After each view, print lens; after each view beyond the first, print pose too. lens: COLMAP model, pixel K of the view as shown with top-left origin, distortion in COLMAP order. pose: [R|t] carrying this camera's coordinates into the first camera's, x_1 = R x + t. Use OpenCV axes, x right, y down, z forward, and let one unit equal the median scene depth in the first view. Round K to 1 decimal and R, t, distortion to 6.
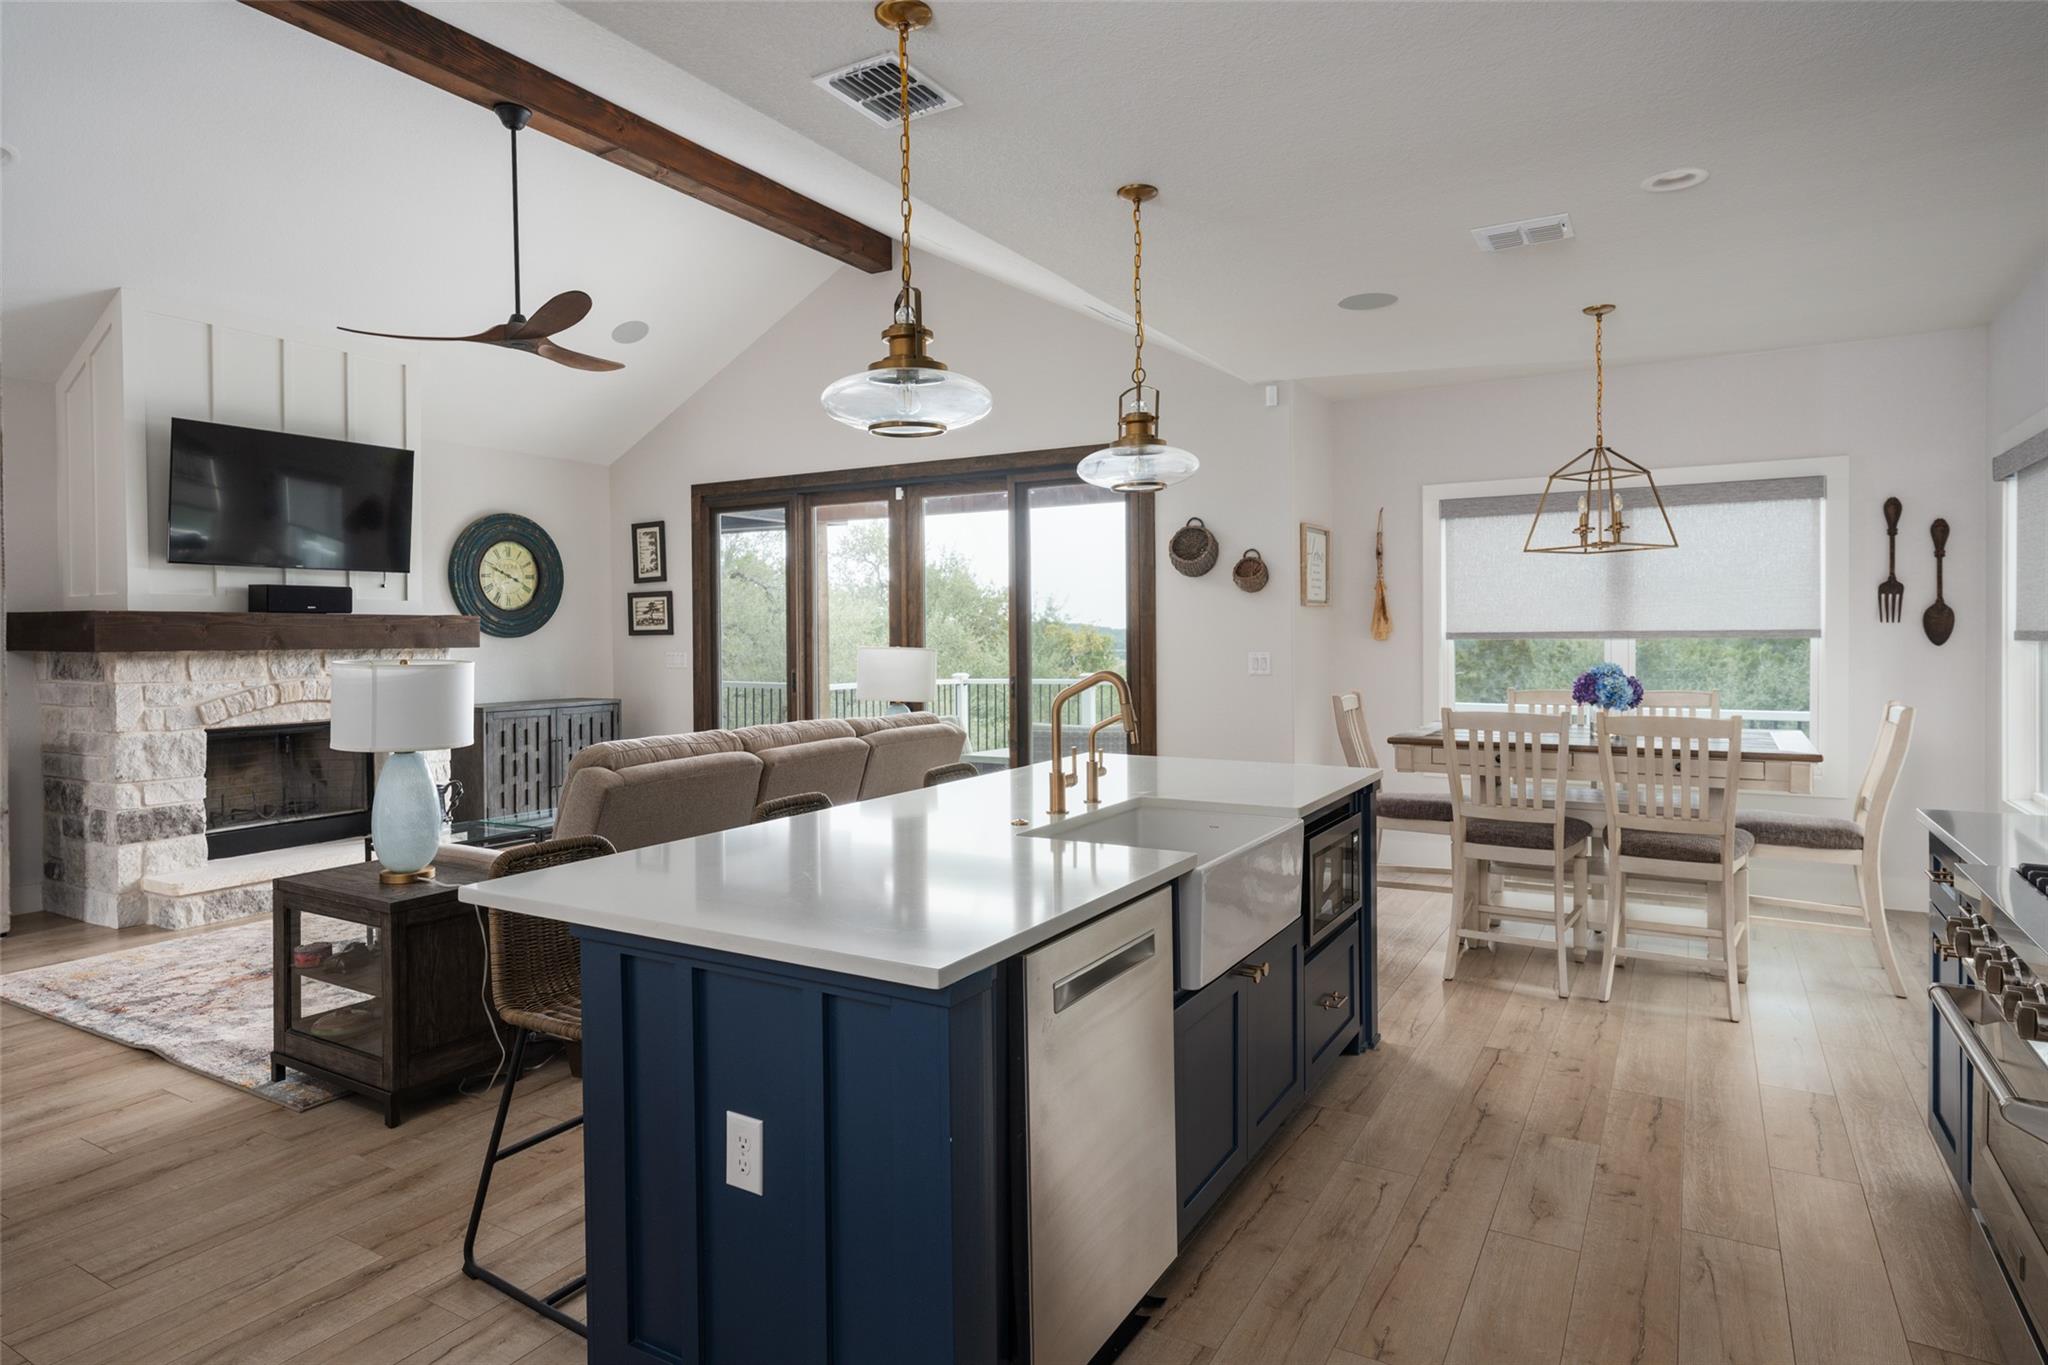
lens RADIAL K [[1154.9, 0, 1022.5], [0, 1154.9, 642.9], [0, 0, 1]] dist [0.000205, 0.001177]
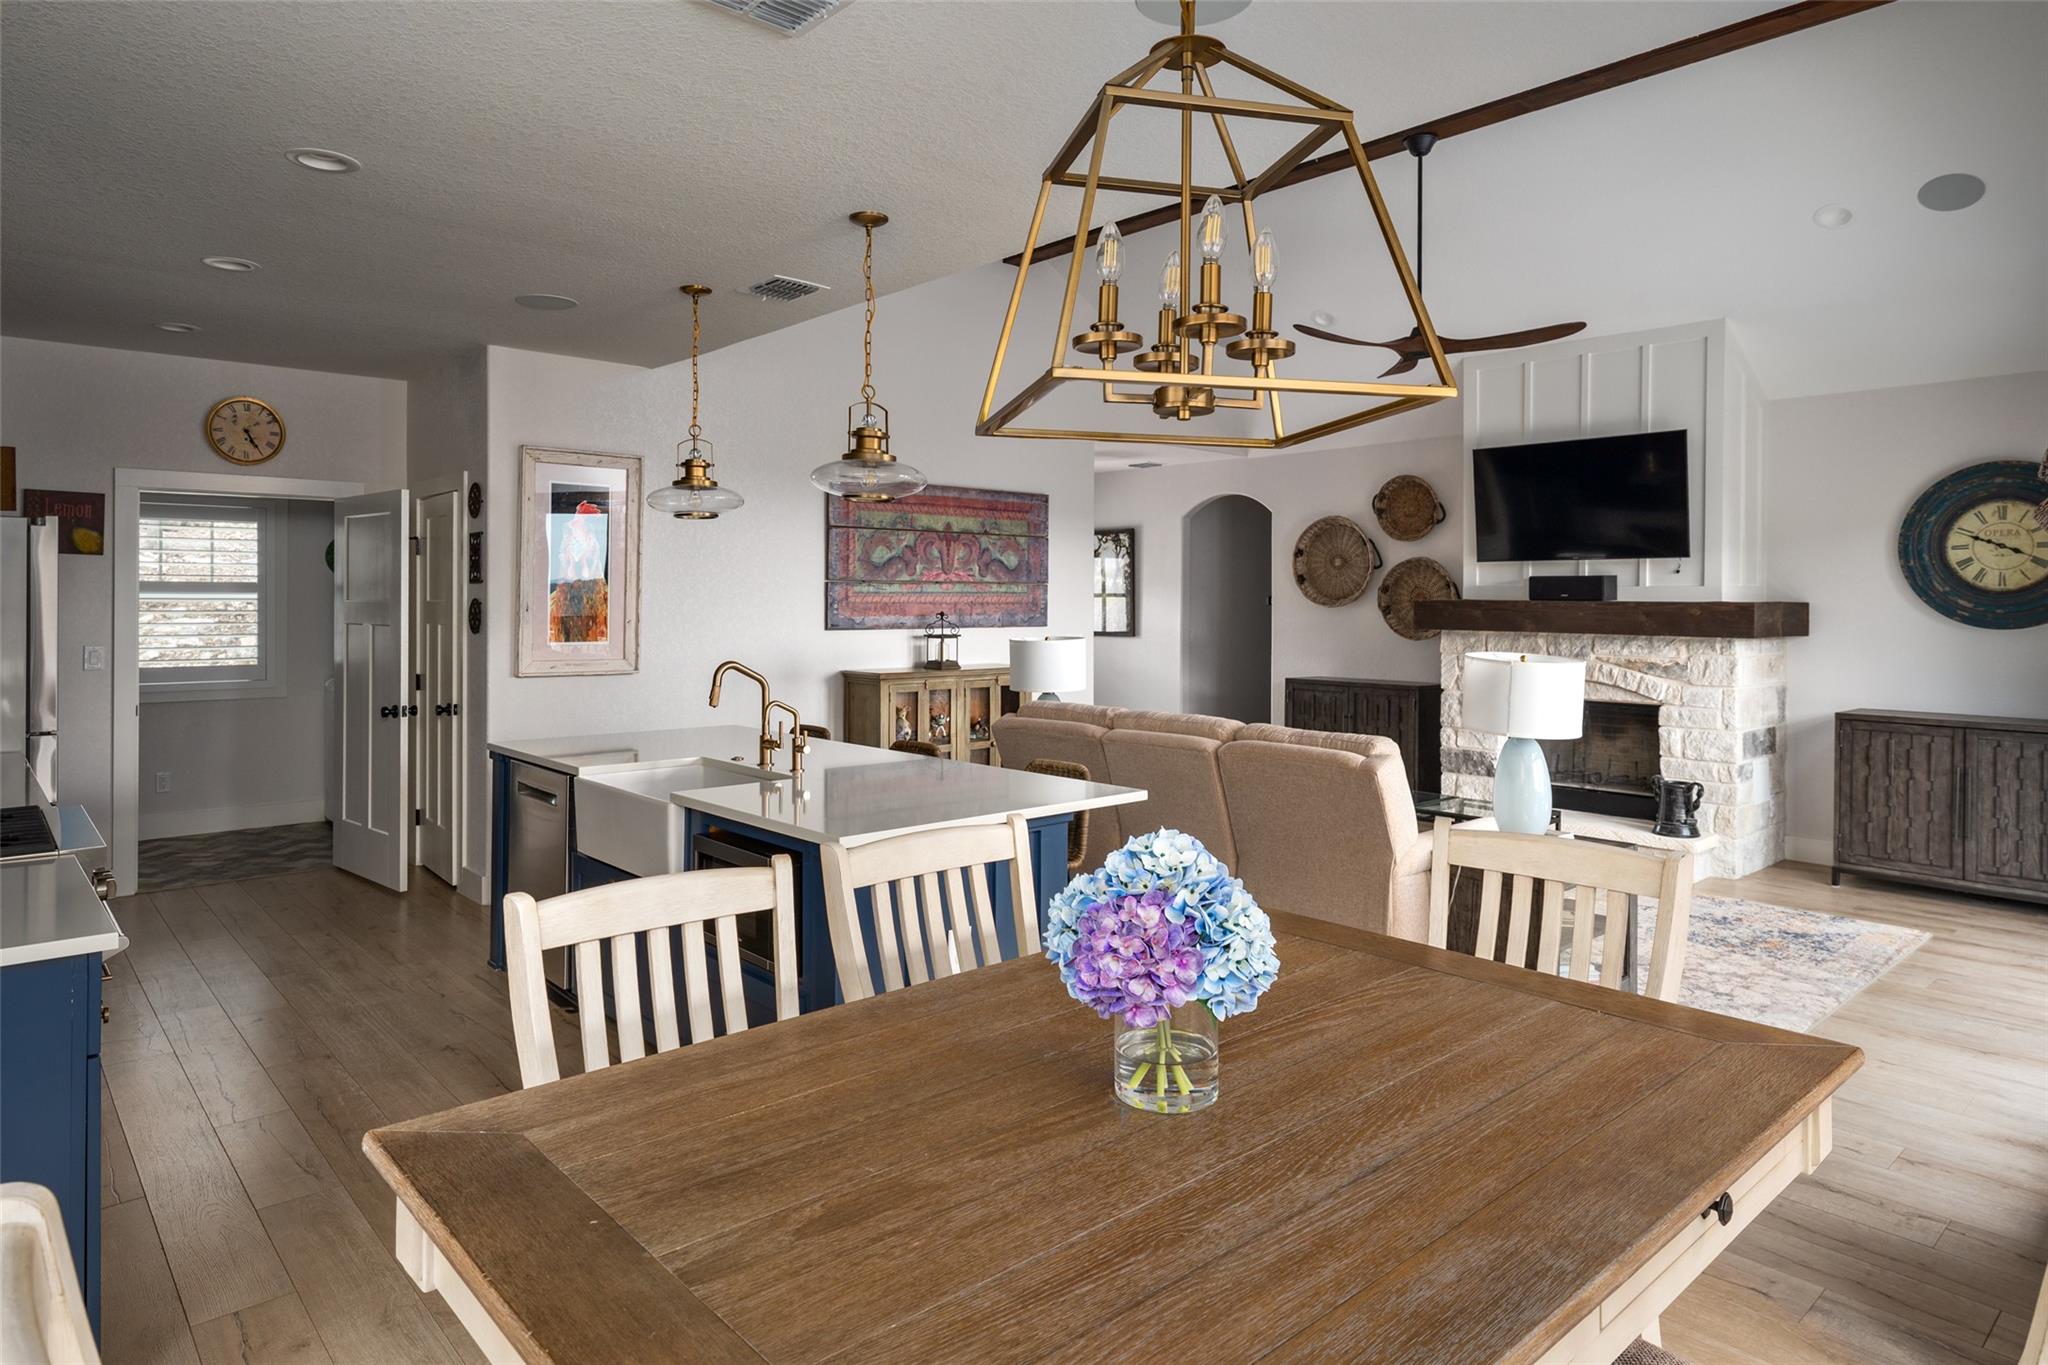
lens RADIAL K [[1193.1, 0, 1023.5], [0, 1193.1, 606.5], [0, 0, 1]] dist [0.003670, 0.000593]
pose [[-0.303606, 0.011162, -0.952732, 0.623898], [-0.011185, 0.999821, 0.015278, -0.031368], [0.952732, 0.015295, -0.303427, 0.839833]]
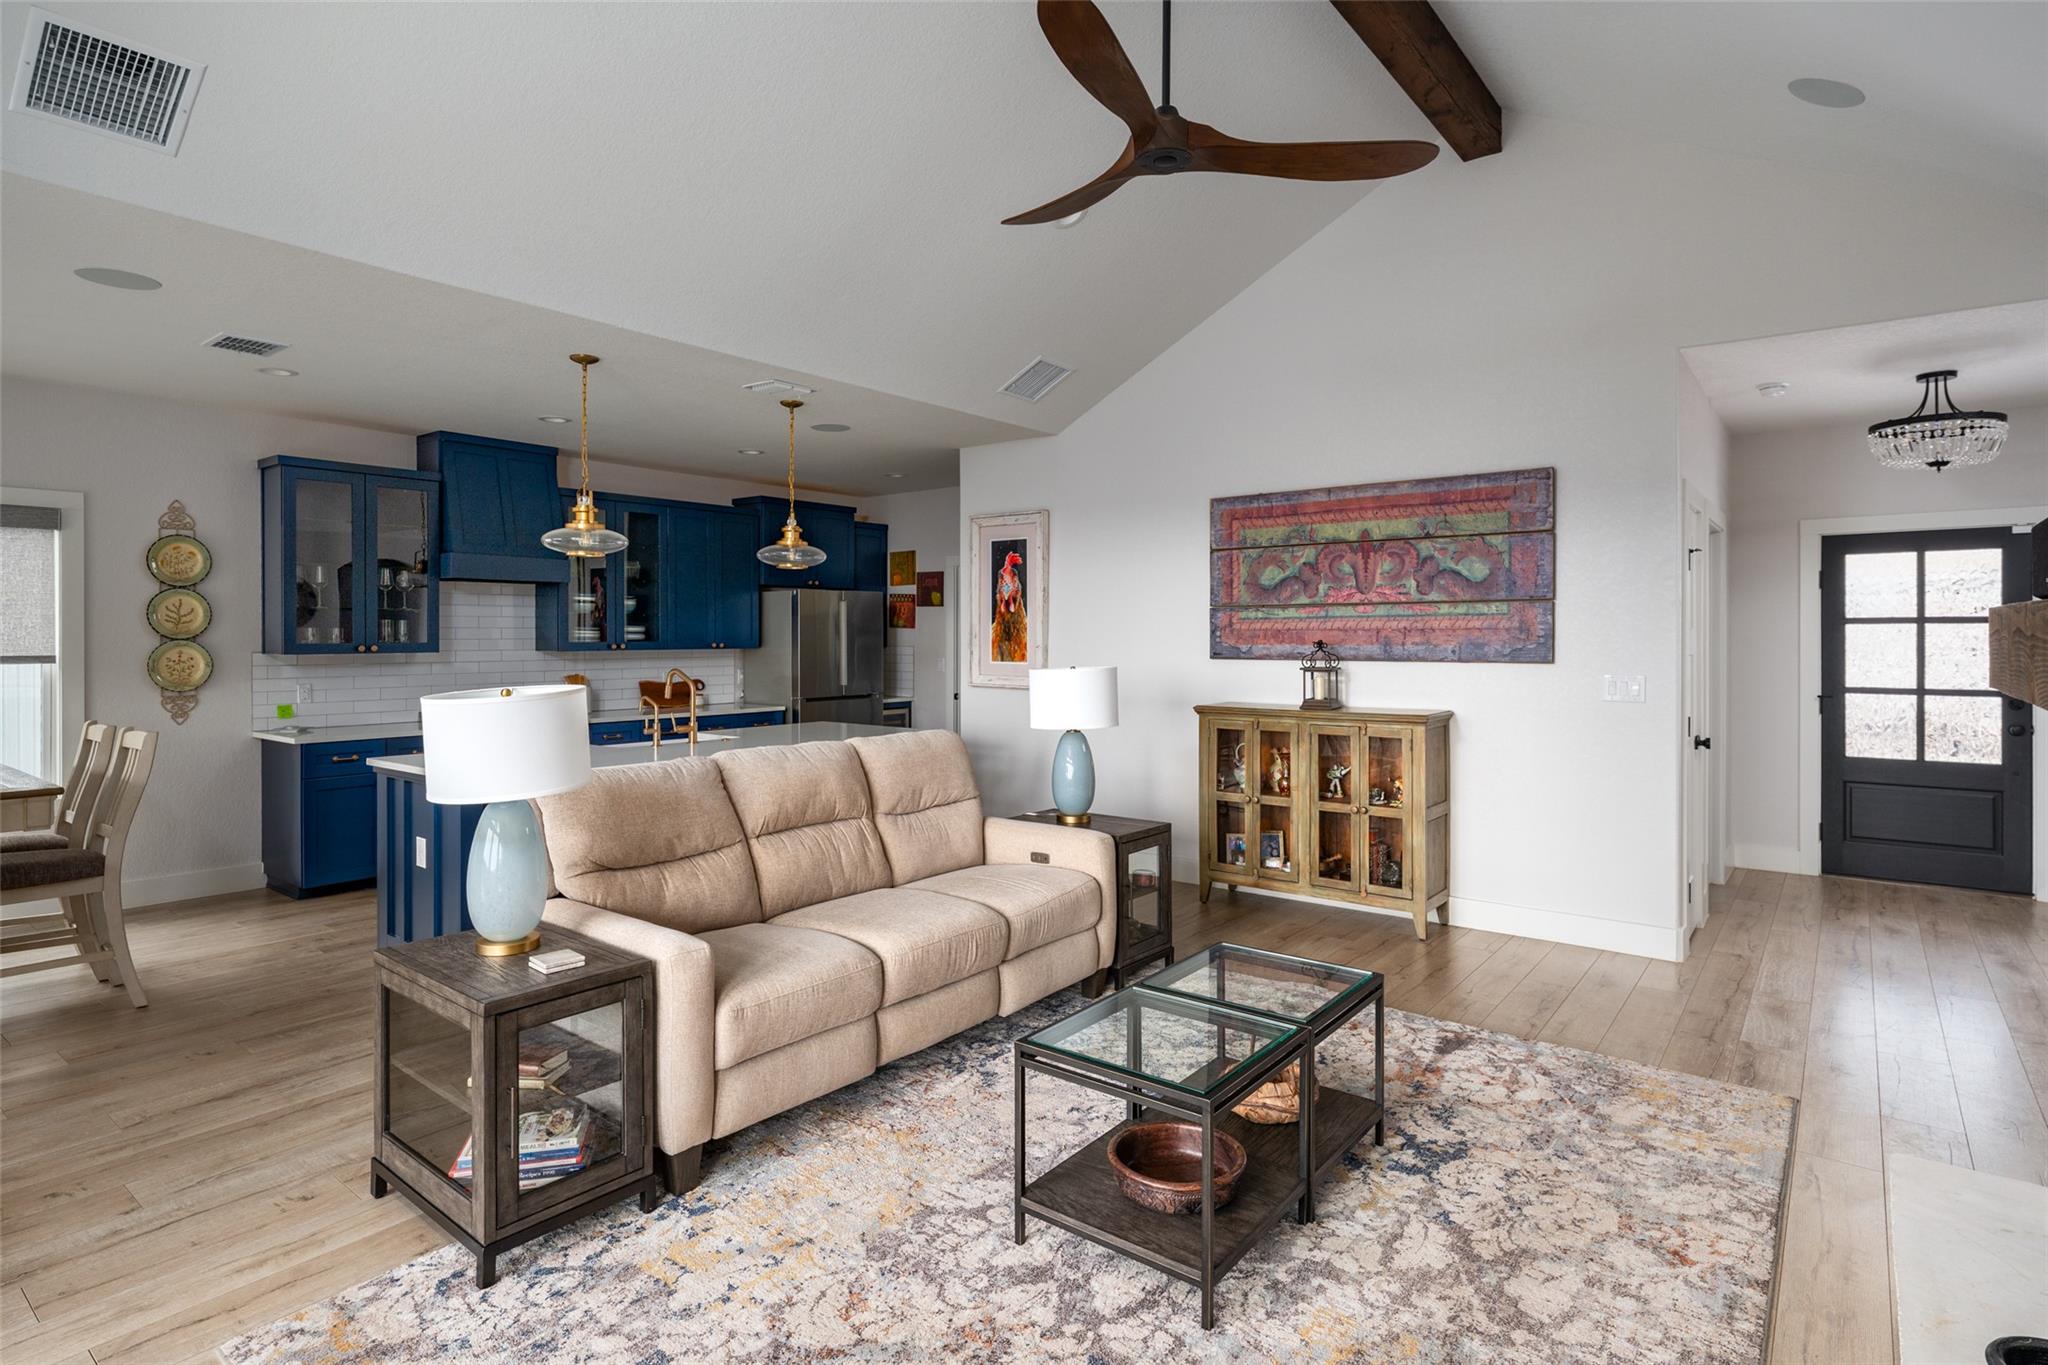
lens RADIAL K [[1055.9, 0, 1019.1], [0, 1055.9, 634.3], [0, 0, 1]] dist [-0.000364, -0.000019]
pose [[-0.990162, 0.011062, 0.139489, -0.366866], [0.012698, 0.999861, 0.010847, -0.024296], [-0.139350, 0.012511, -0.990164, 1.300439]]
